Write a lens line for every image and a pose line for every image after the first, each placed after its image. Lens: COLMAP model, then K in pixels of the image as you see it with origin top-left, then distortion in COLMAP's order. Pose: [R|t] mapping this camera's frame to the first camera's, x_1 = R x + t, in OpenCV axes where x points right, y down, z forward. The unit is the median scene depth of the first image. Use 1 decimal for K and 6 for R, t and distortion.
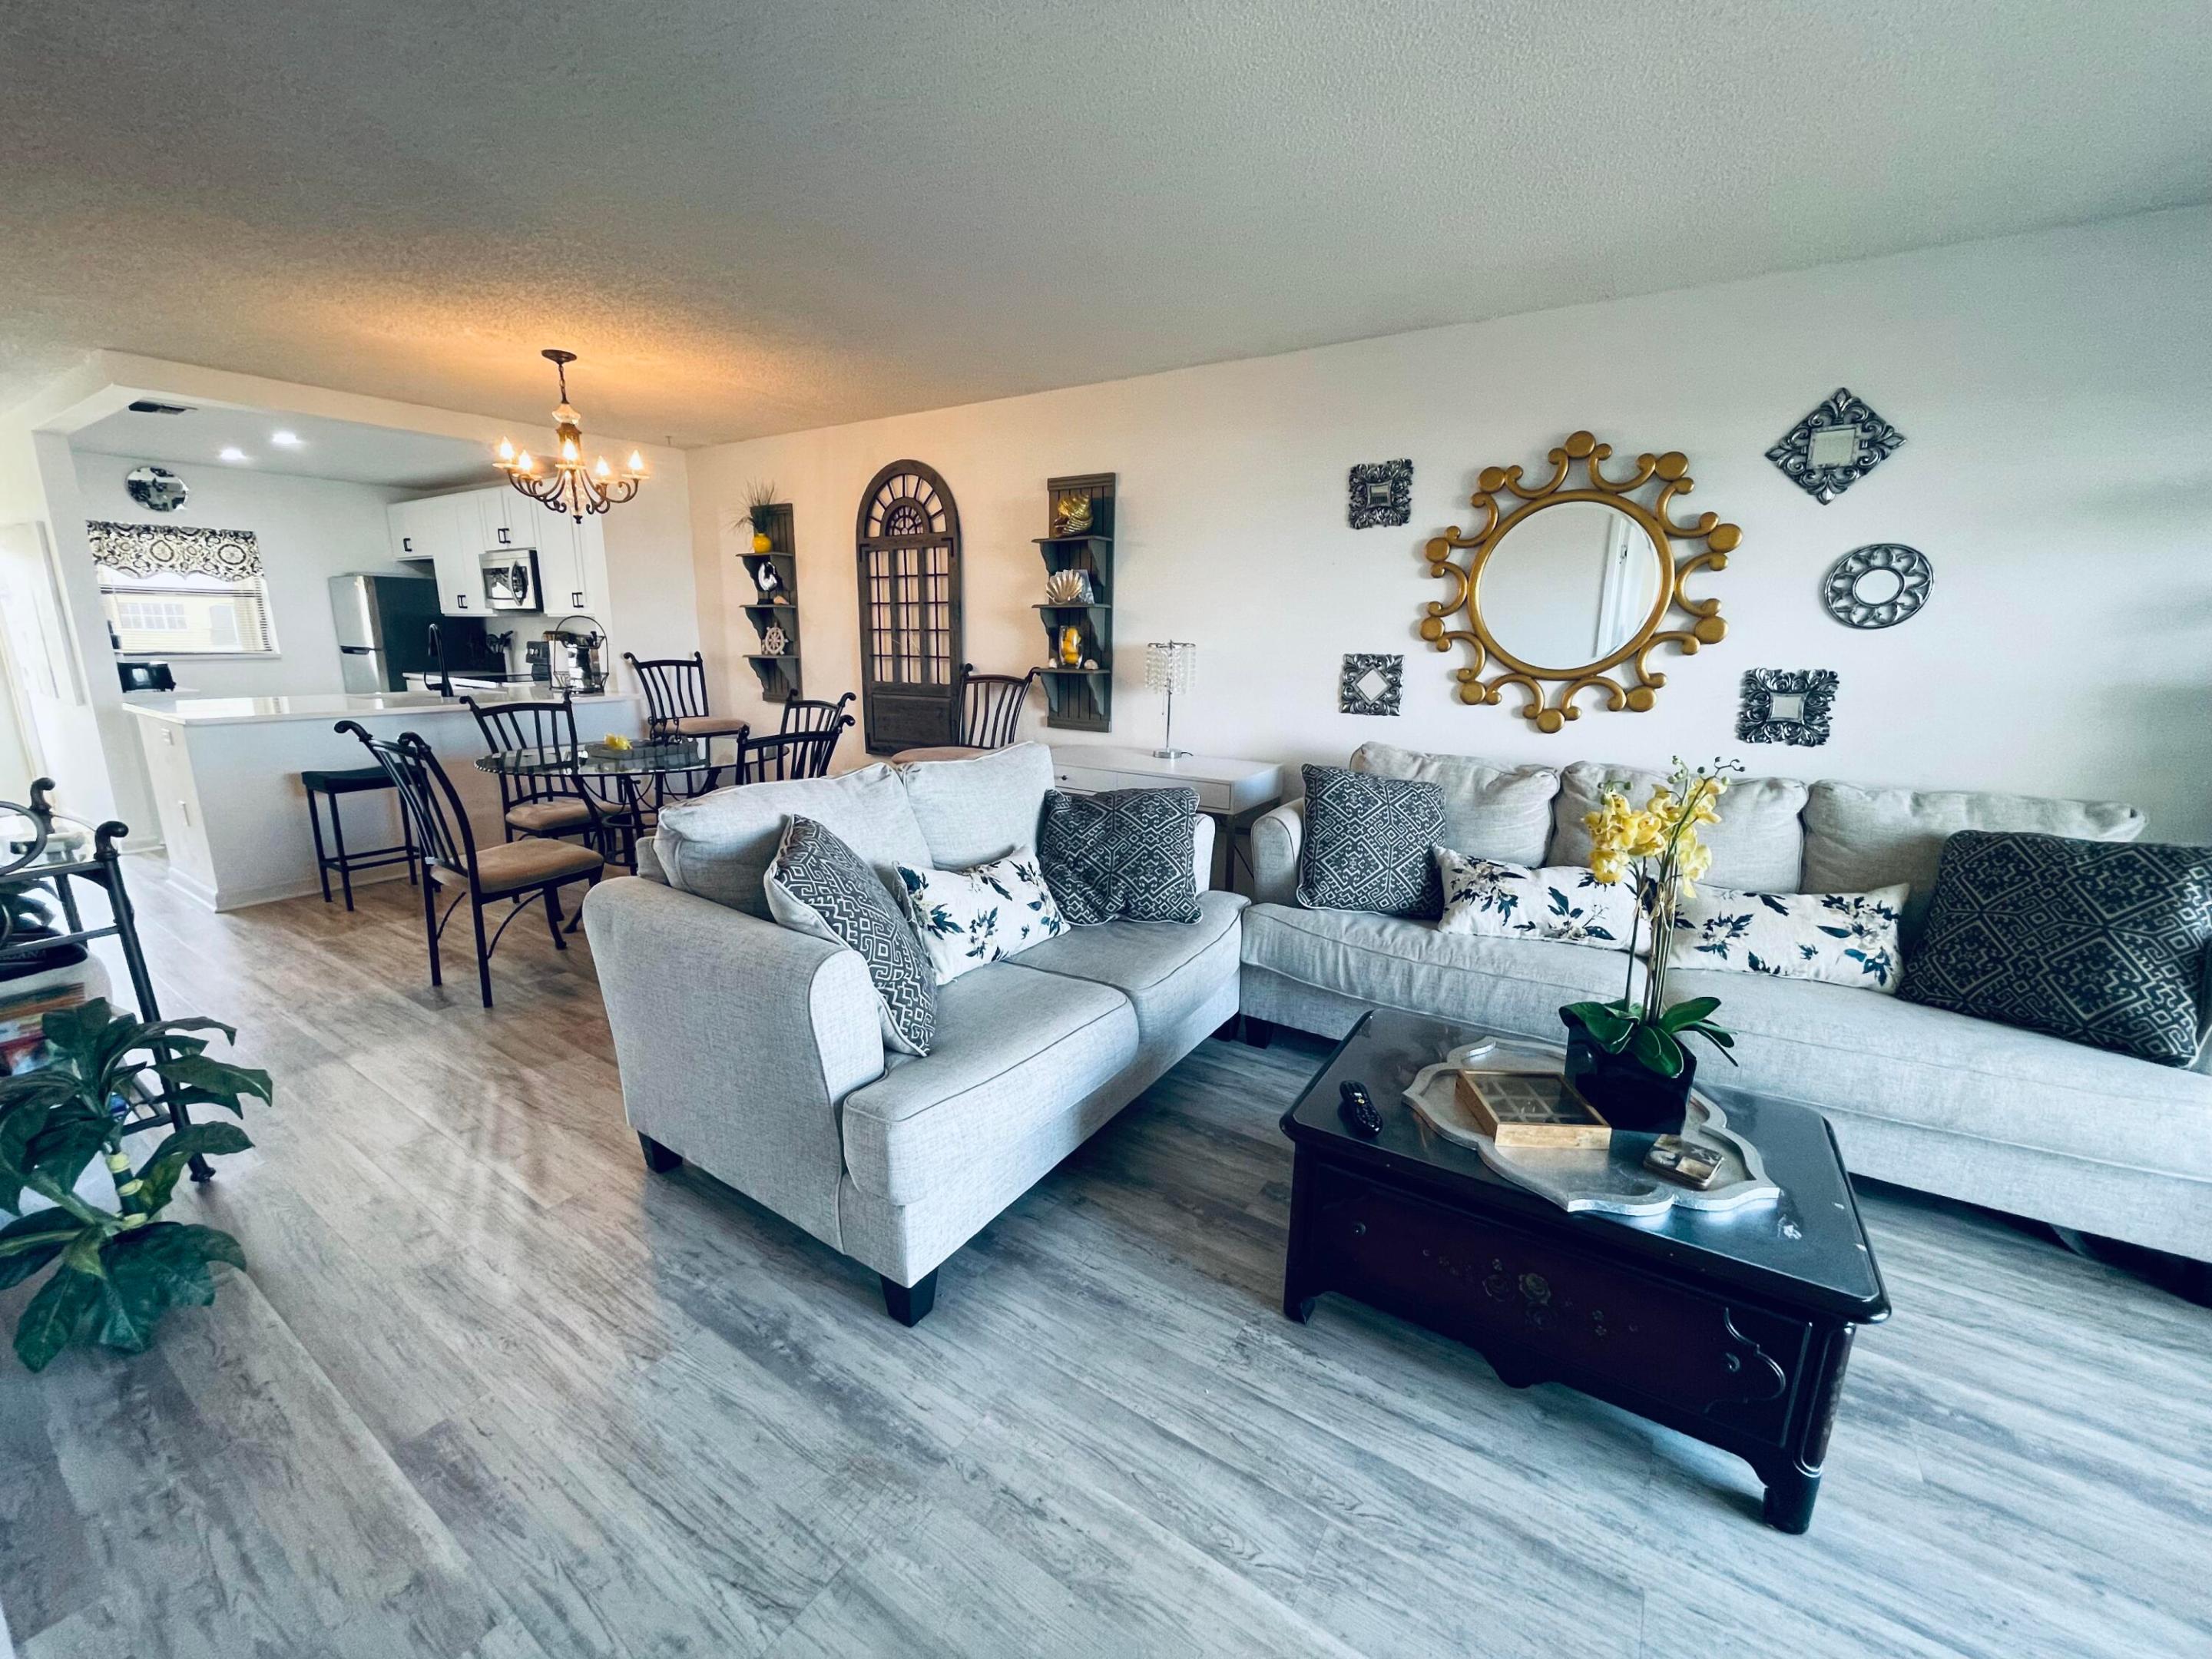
lens RADIAL K [[888.3, 0, 1105.3], [0, 888.3, 826.5], [0, 0, 1]] dist [-0.001832, -0.000468]
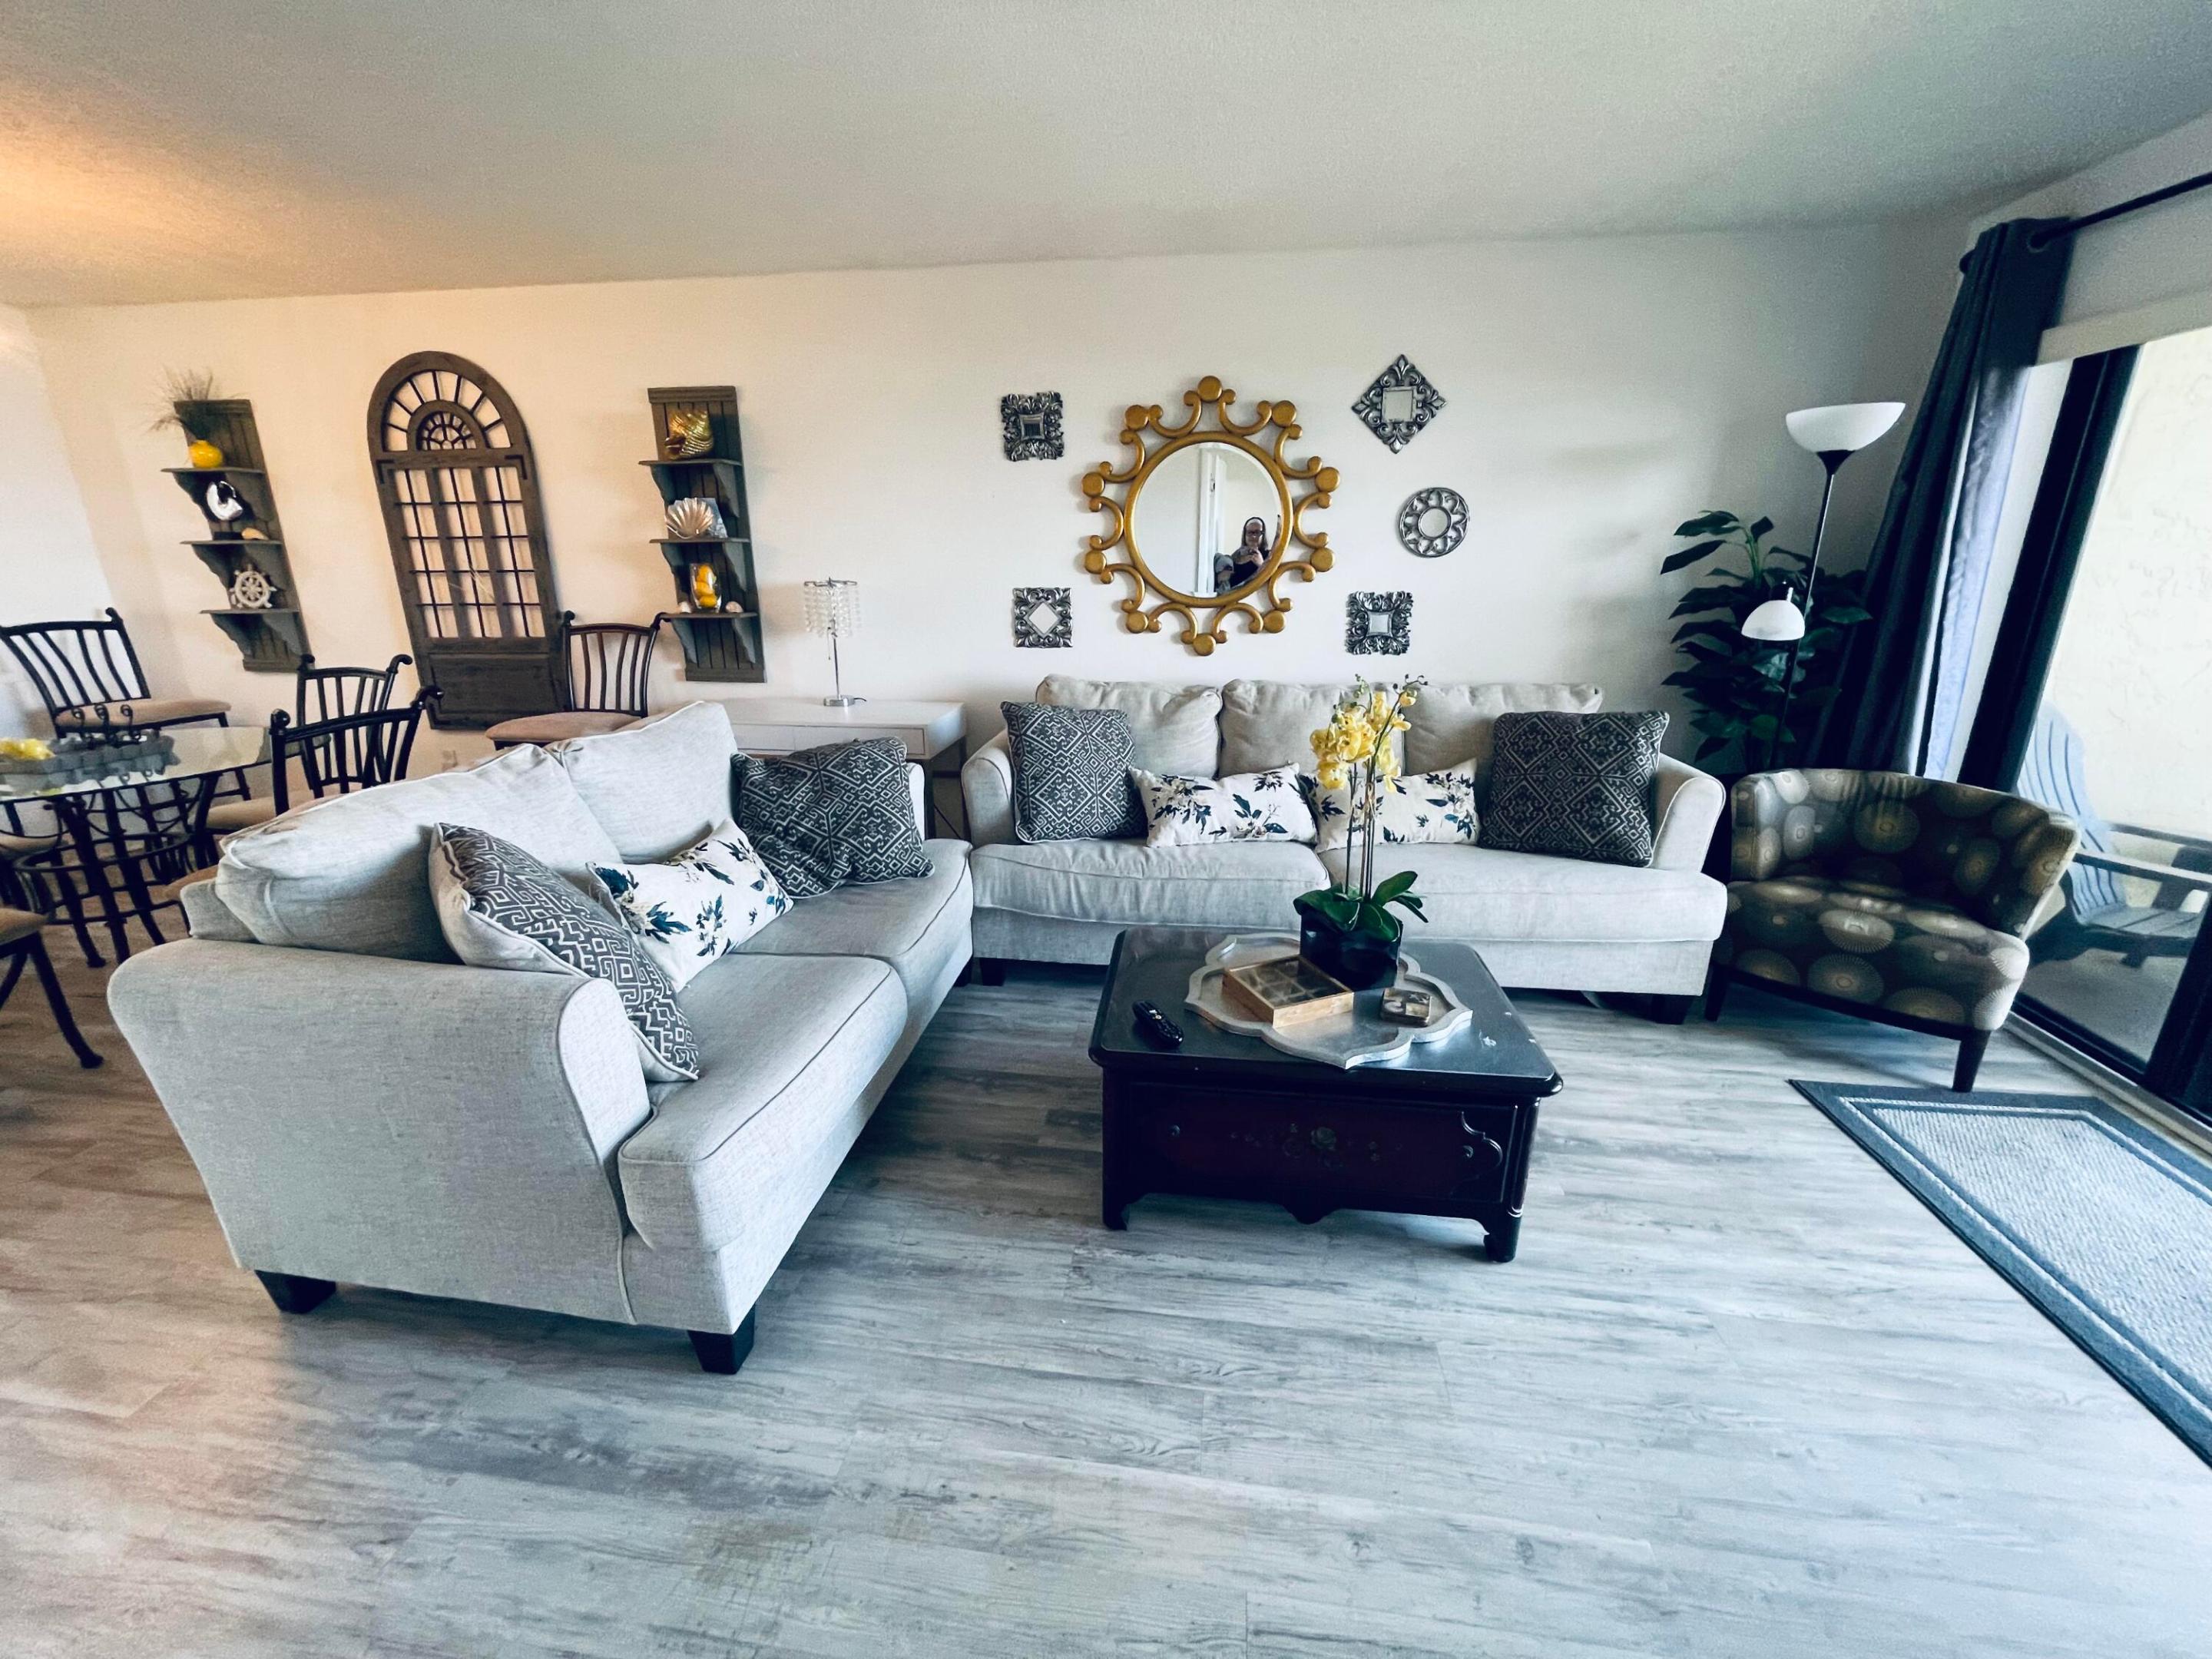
lens RADIAL K [[888.3, 0, 1106.4], [0, 888.3, 826.0], [0, 0, 1]] dist [-0.001832, -0.000468]
pose [[0.903725, -0.137303, 0.405498, -0.081554], [0.105940, 0.989440, 0.098921, -0.015694], [-0.414798, -0.046439, 0.908728, 0.027427]]
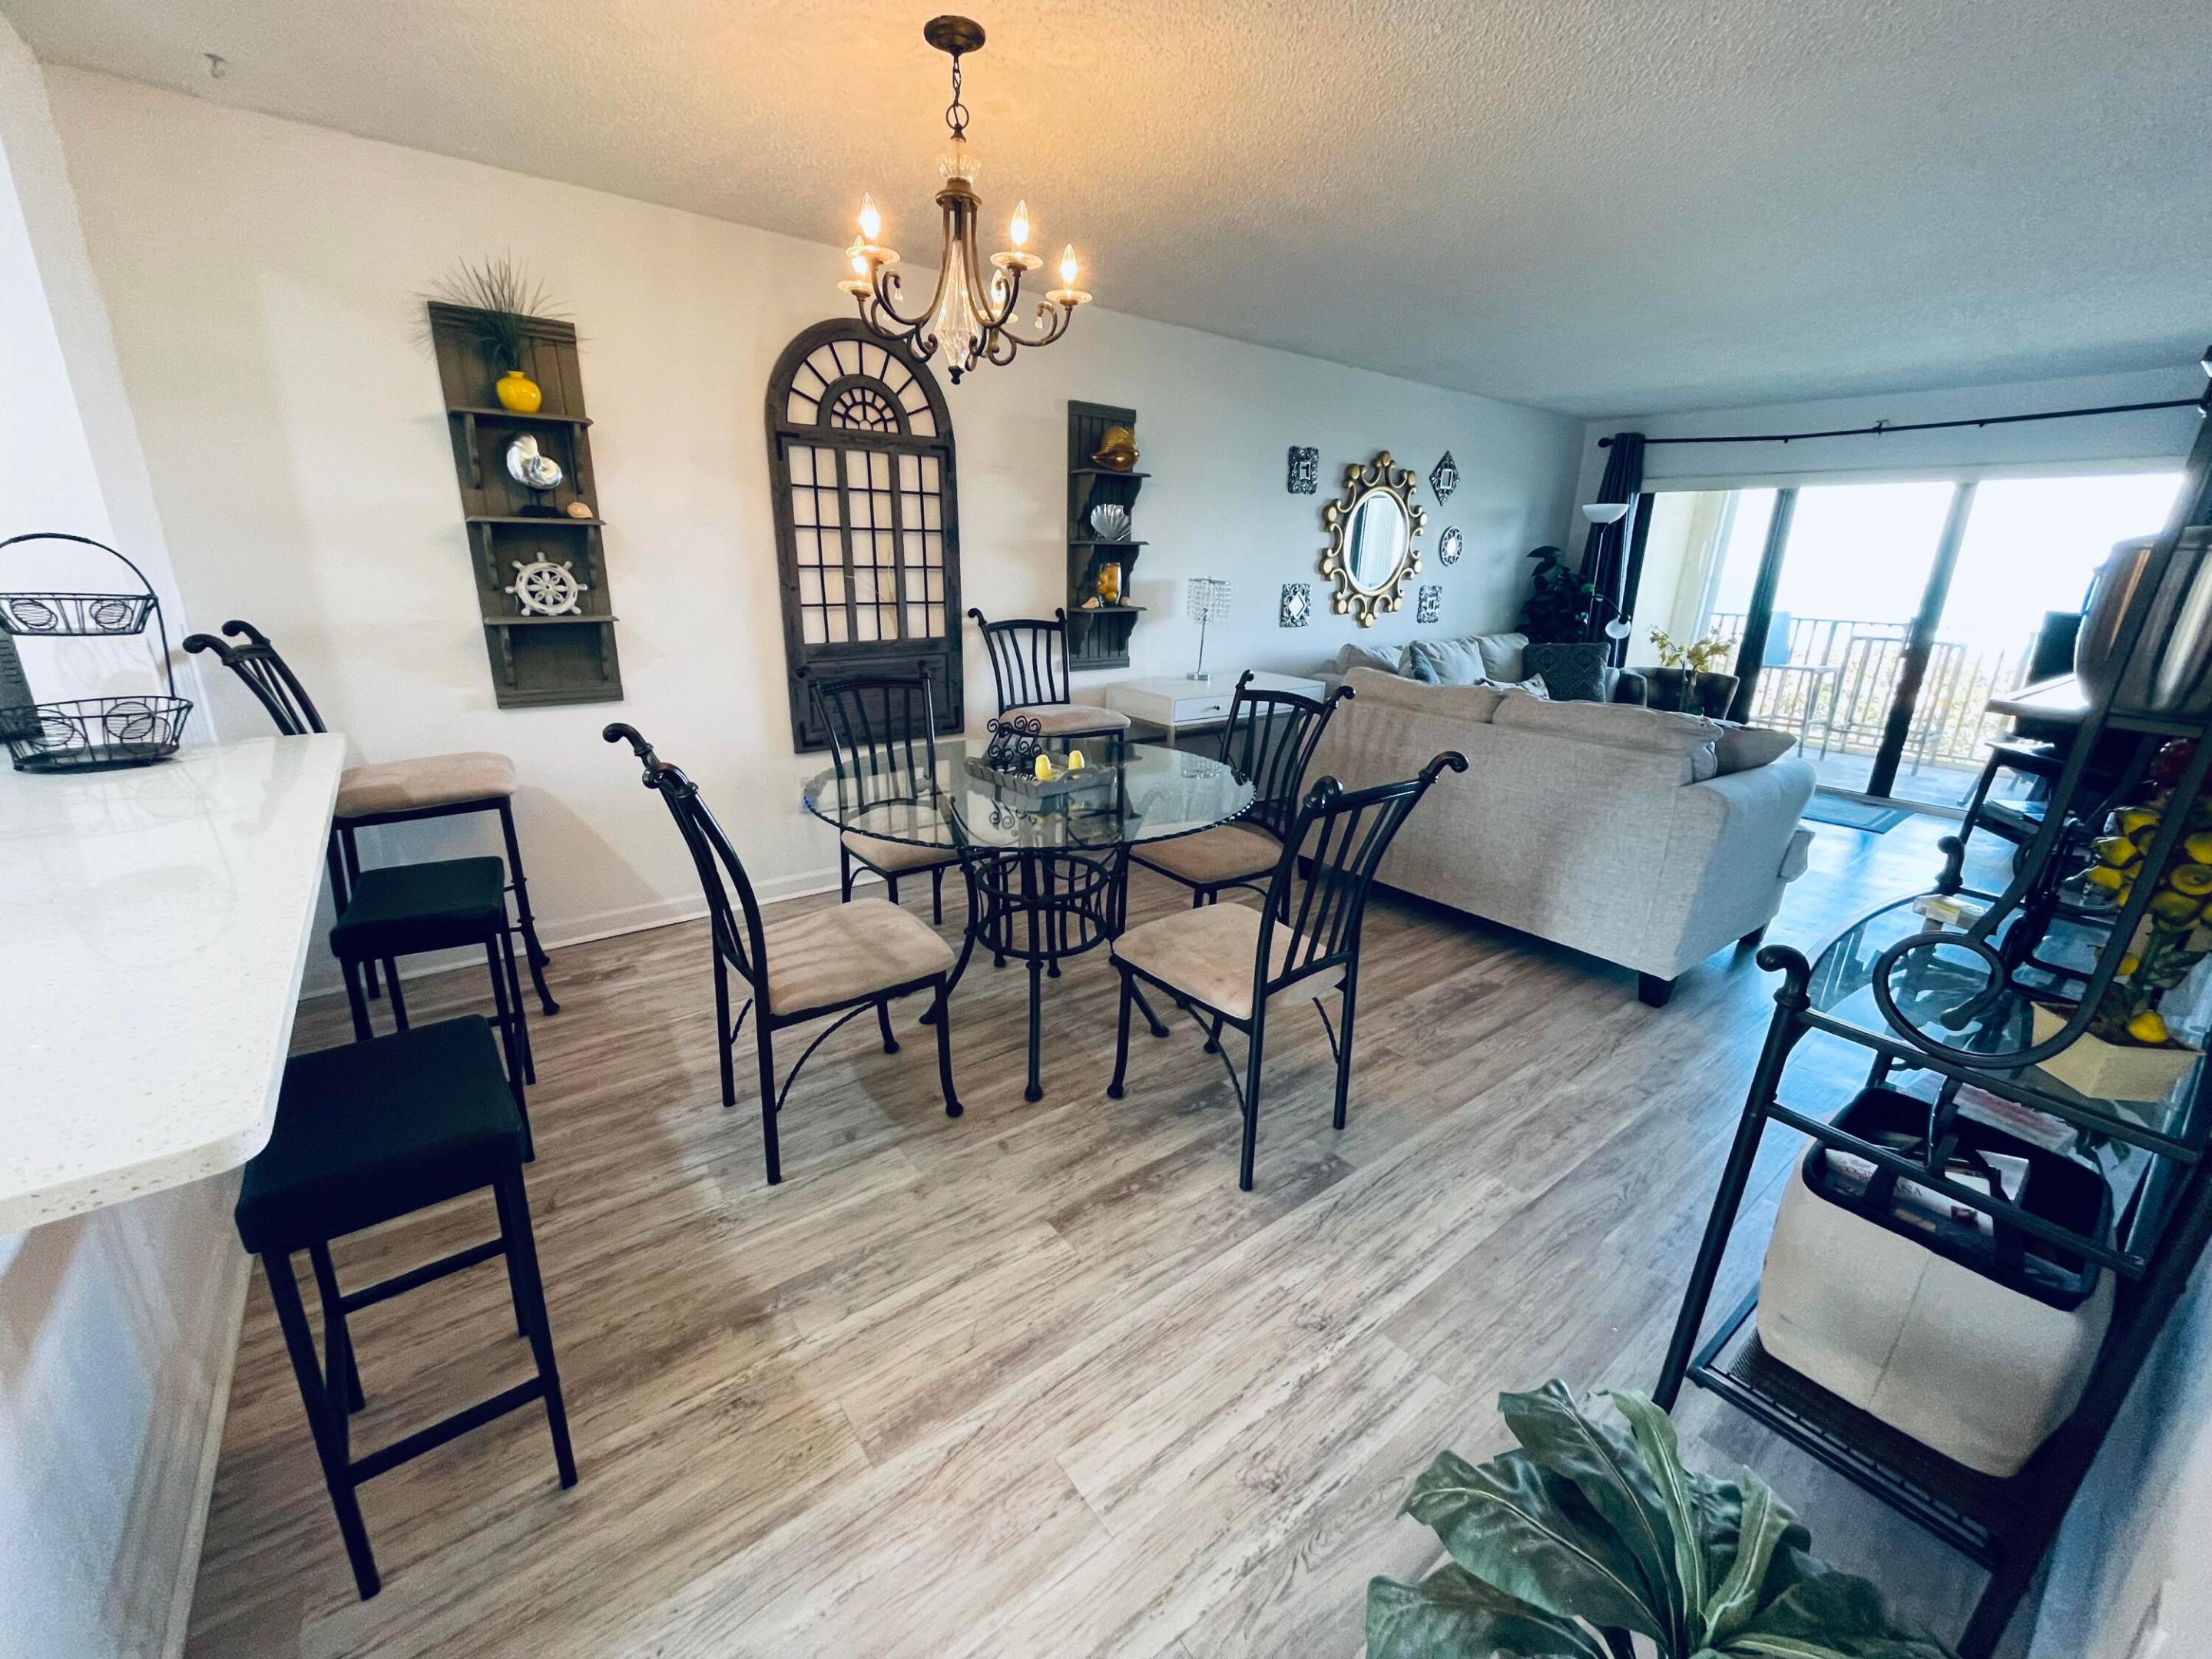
lens RADIAL K [[888.3, 0, 1106.1], [0, 888.3, 824.7], [0, 0, 1]] dist [-0.001832, -0.000468]
pose [[0.324786, -0.280734, 0.903162, -1.180852], [0.185853, 0.955257, 0.230093, -0.205024], [-0.927347, 0.093124, 0.362430, 0.786548]]
